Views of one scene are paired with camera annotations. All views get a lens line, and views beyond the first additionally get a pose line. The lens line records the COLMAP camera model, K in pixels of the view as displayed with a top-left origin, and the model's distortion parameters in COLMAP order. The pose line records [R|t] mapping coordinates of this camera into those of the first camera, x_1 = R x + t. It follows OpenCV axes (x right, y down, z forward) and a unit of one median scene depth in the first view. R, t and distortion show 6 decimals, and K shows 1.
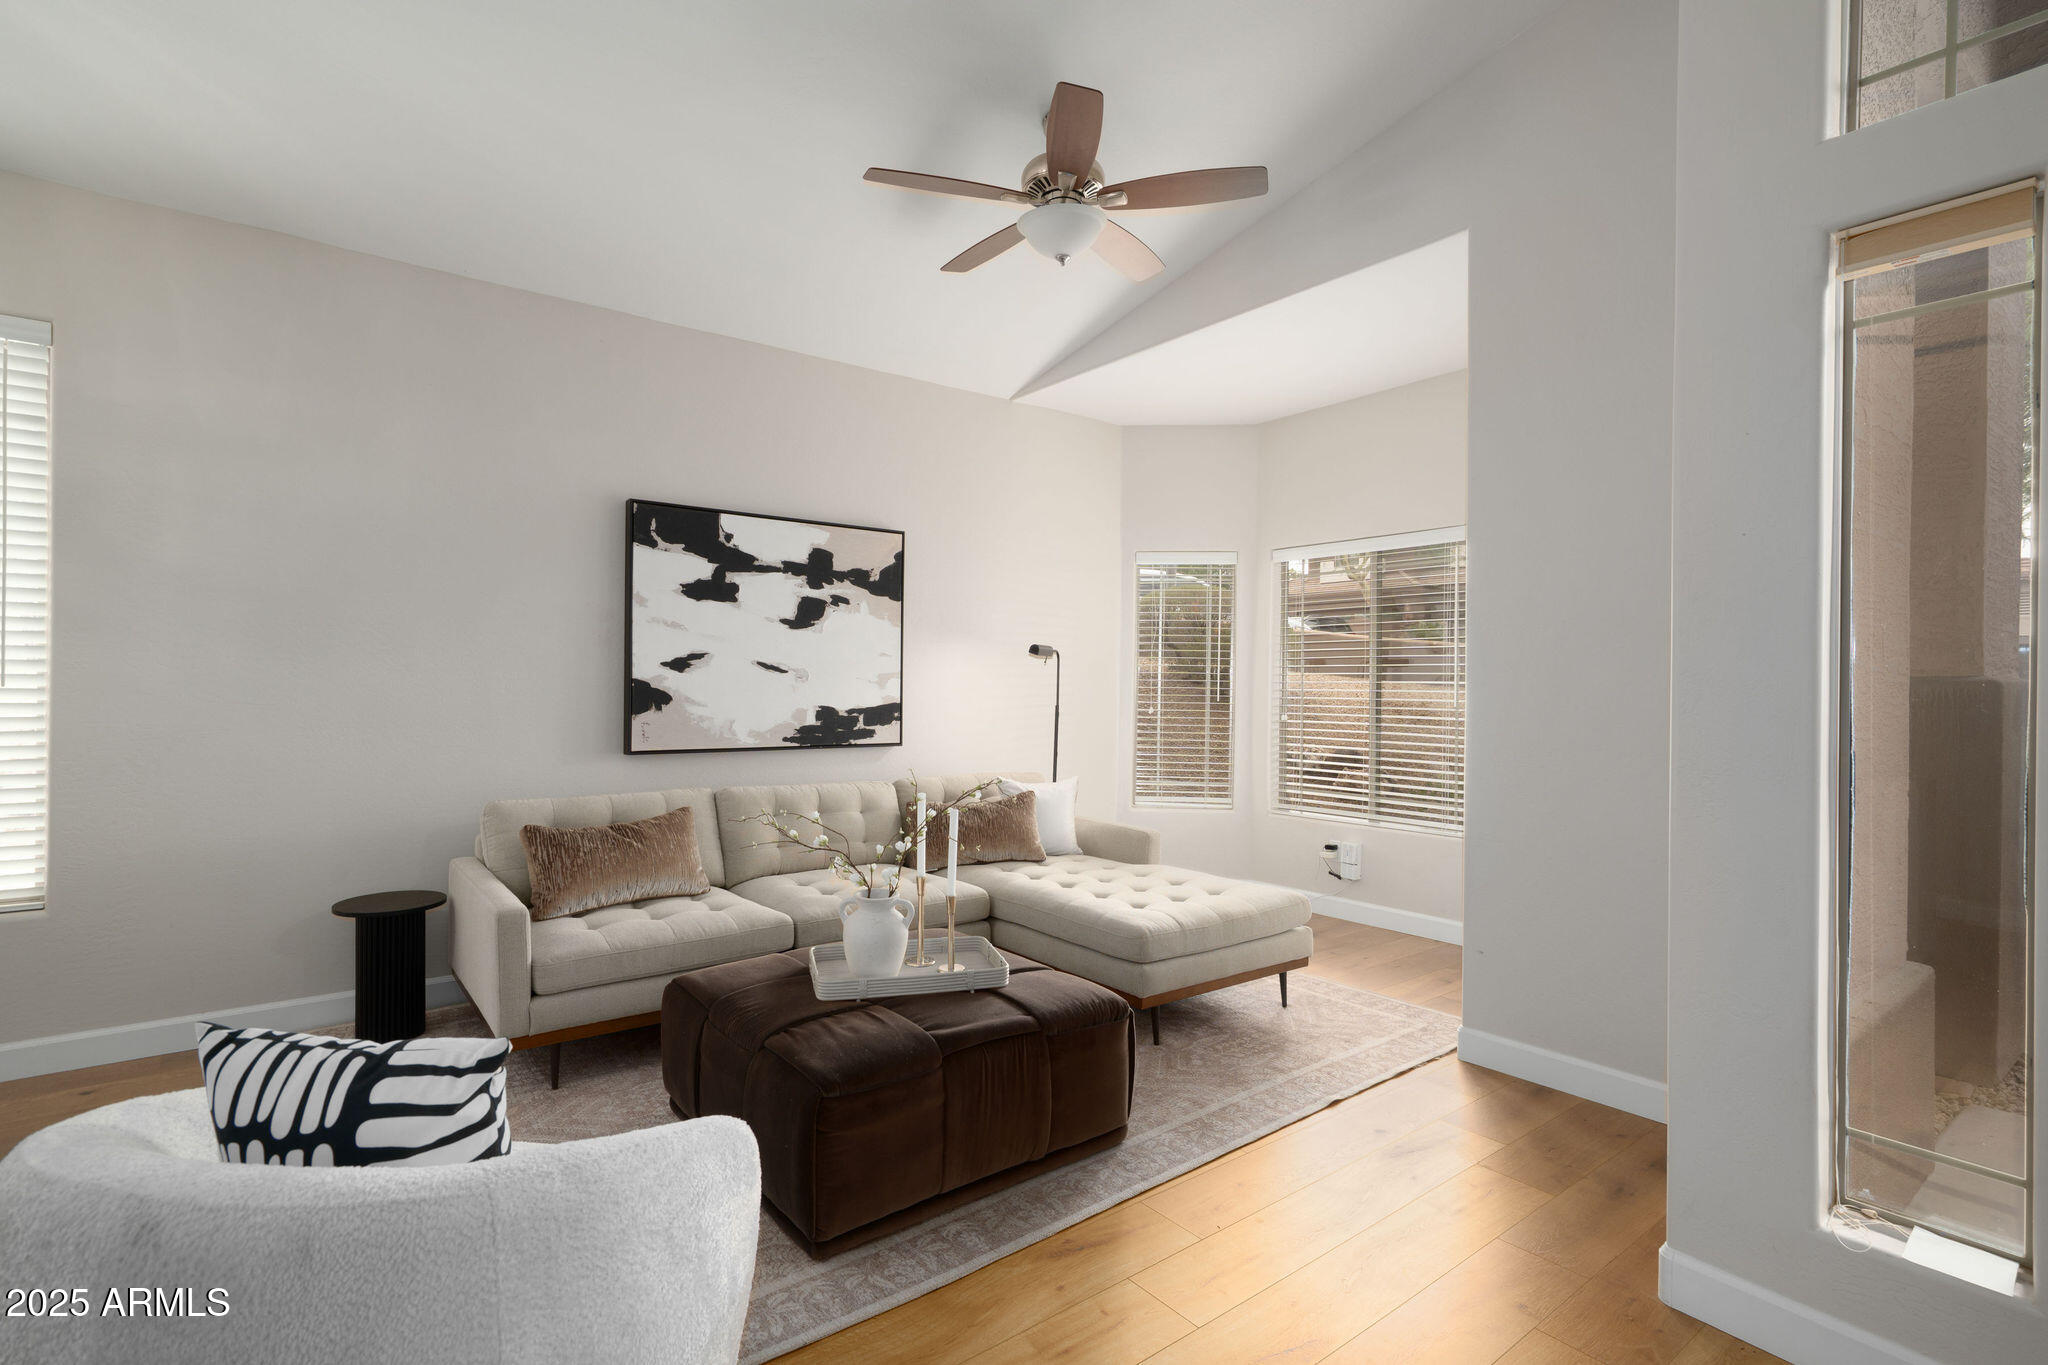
lens RADIAL K [[978.7, 0, 1019.5], [0, 978.7, 682.4], [0, 0, 1]] dist [-0.005809, 0.002188]
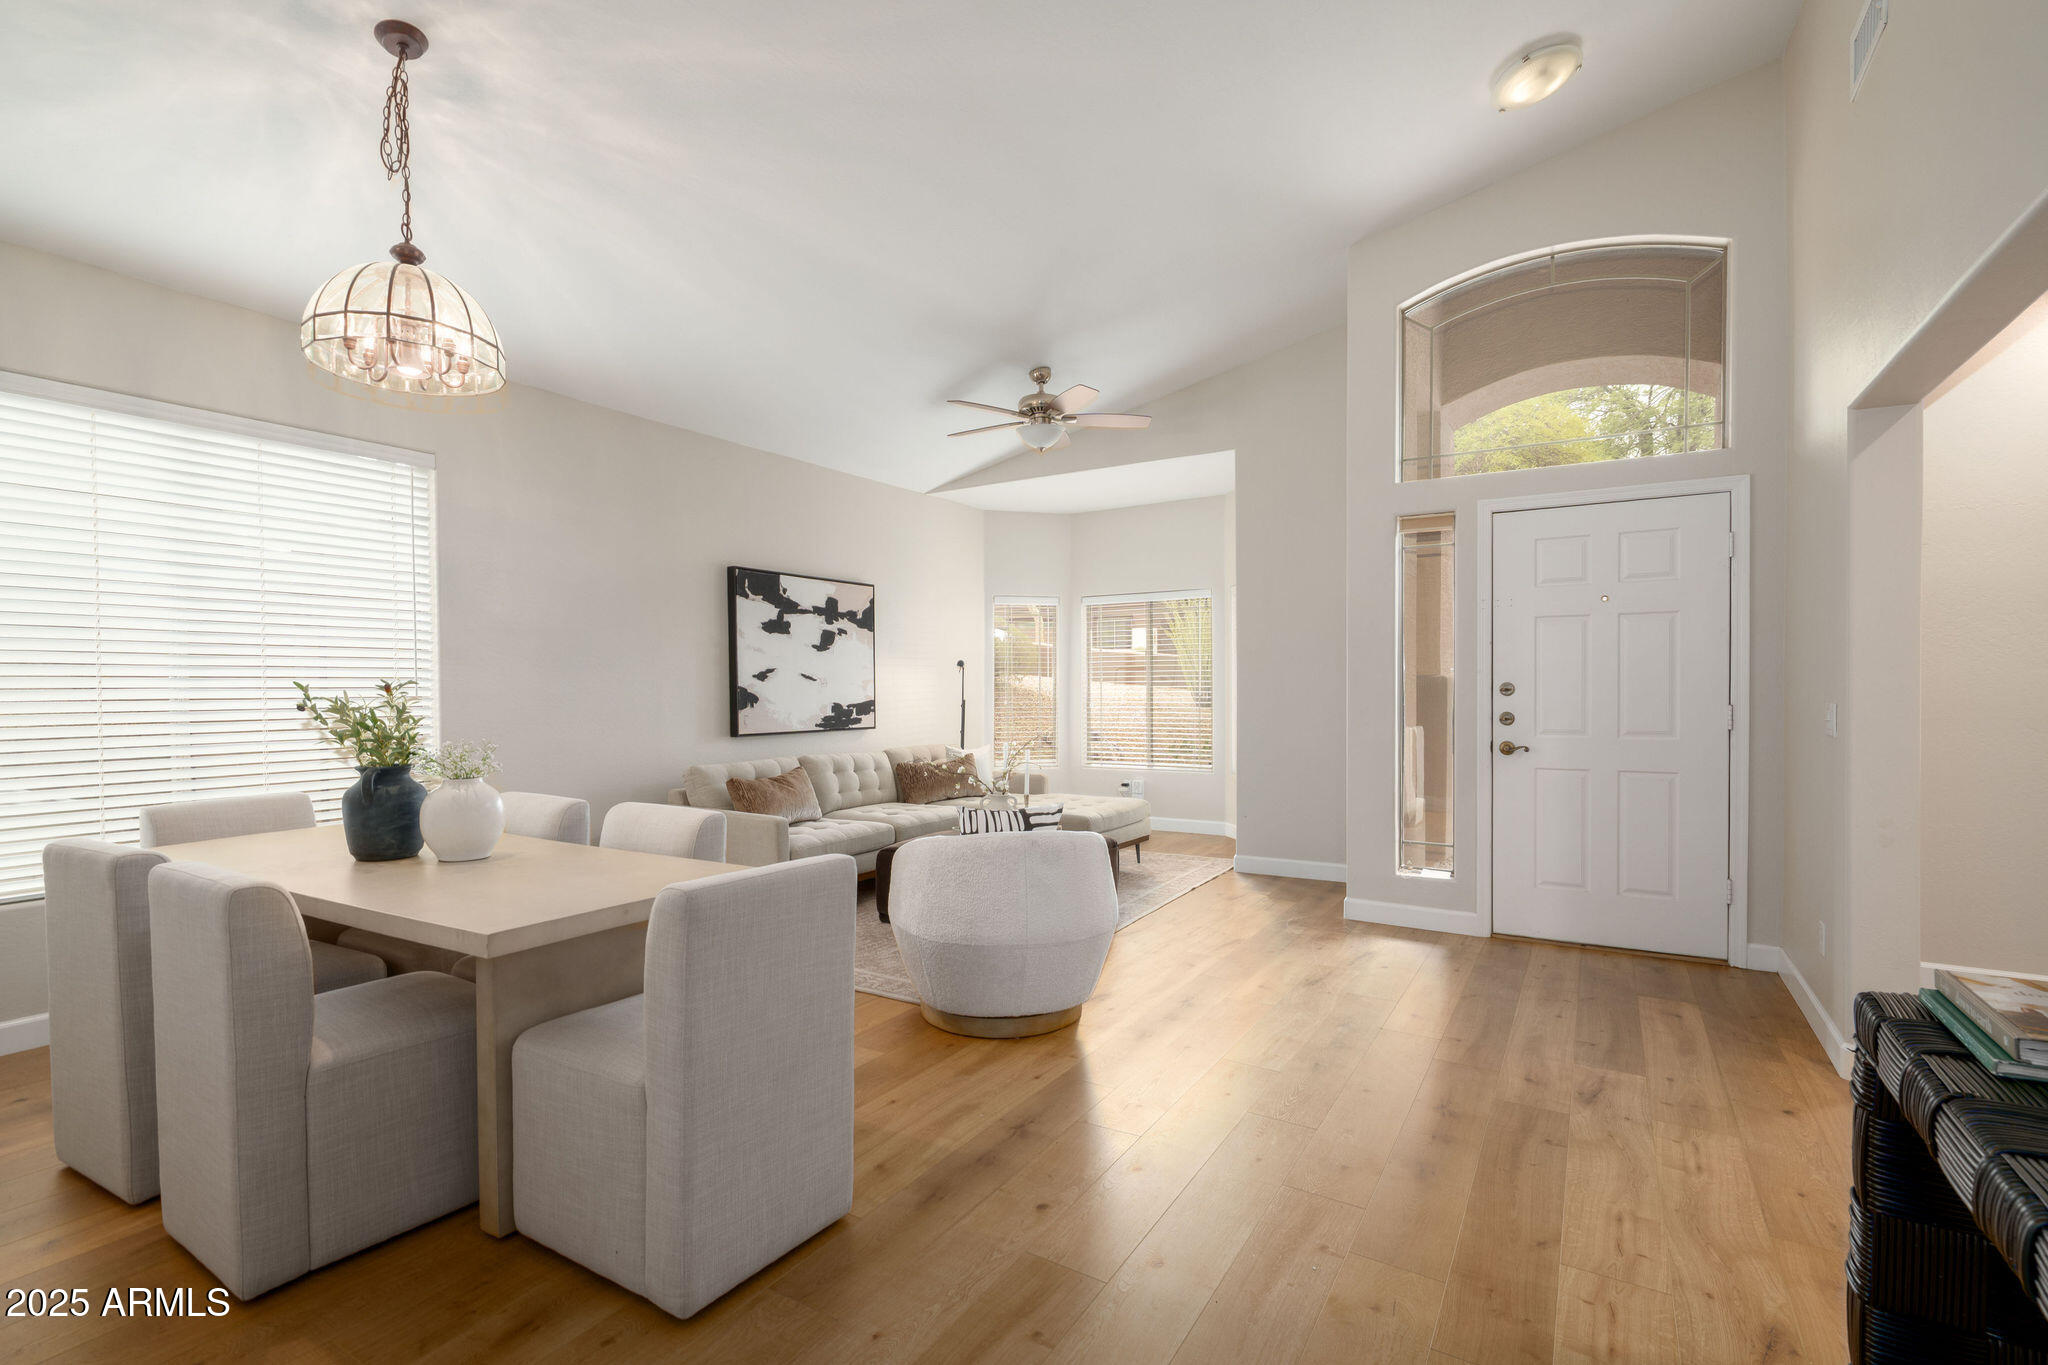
lens RADIAL K [[930.0, 0, 1023.6], [0, 930.0, 698.2], [0, 0, 1]] dist [-0.005315, 0.002341]
pose [[0.935276, -0.020852, 0.353305, -0.463112], [0.016038, 0.999734, 0.016548, -0.001746], [-0.353556, -0.009810, 0.935362, -0.461753]]
